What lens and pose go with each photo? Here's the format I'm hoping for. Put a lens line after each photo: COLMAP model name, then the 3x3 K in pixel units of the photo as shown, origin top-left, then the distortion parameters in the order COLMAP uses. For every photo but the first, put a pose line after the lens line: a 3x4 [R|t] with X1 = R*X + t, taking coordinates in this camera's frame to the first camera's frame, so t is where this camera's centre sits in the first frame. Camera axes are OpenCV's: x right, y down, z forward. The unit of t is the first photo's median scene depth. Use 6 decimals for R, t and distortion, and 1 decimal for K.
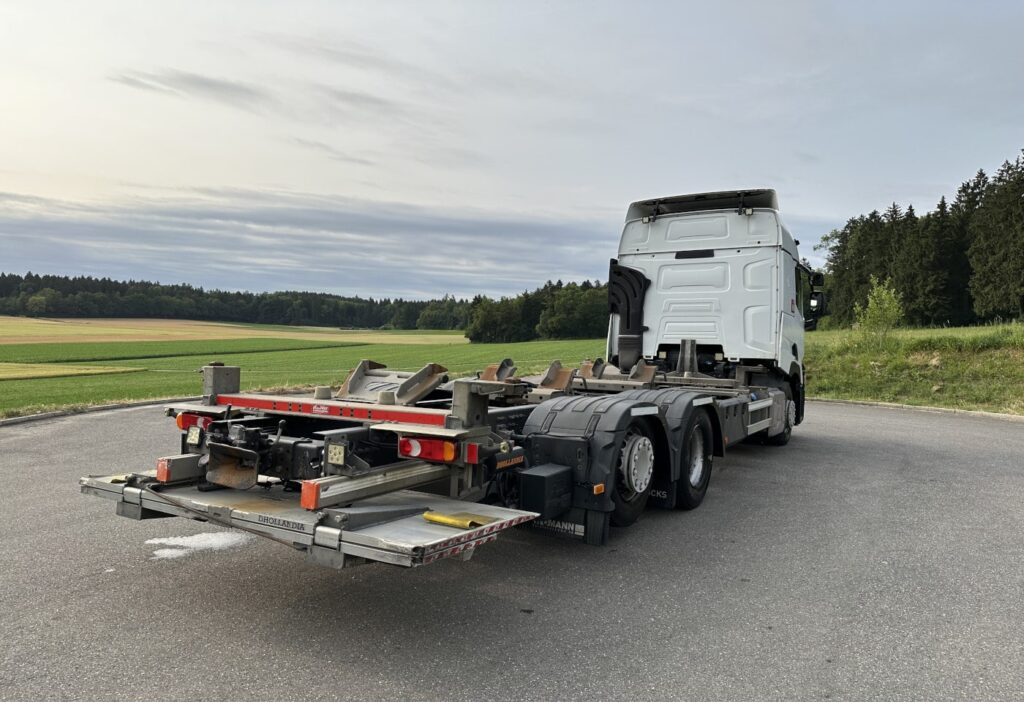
lens RADIAL K [[714.9, 0, 503.2], [0, 714.9, 374.9], [0, 0, 1]] dist [0.050177, -0.059158]
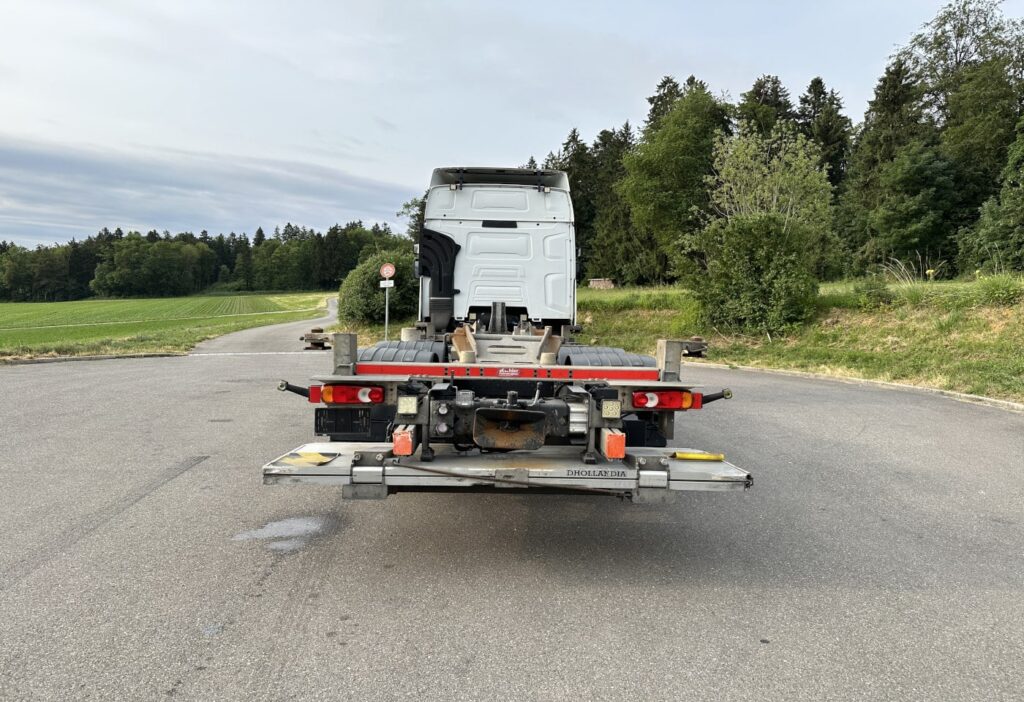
lens RADIAL K [[714.9, 0, 518.5], [0, 714.9, 388.7], [0, 0, 1]] dist [0.050177, -0.059158]
pose [[0.838066, -0.062464, 0.541981, -0.307190], [0.022012, 0.996487, 0.080808, -0.004447], [-0.545125, -0.055792, 0.836496, 0.049860]]
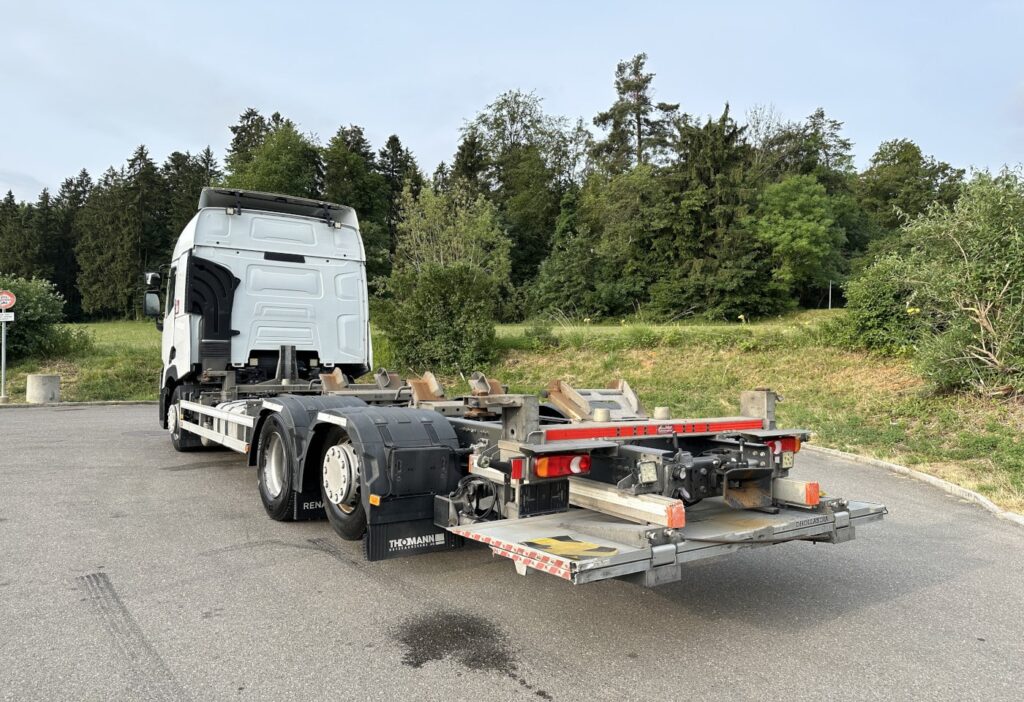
lens RADIAL K [[714.9, 0, 533.1], [0, 714.9, 381.9], [0, 0, 1]] dist [0.050177, -0.059158]
pose [[0.398233, -0.046263, 0.916117, -0.477969], [0.032413, 0.998813, 0.036350, -0.023472], [-0.916712, 0.015219, 0.399260, 0.293714]]
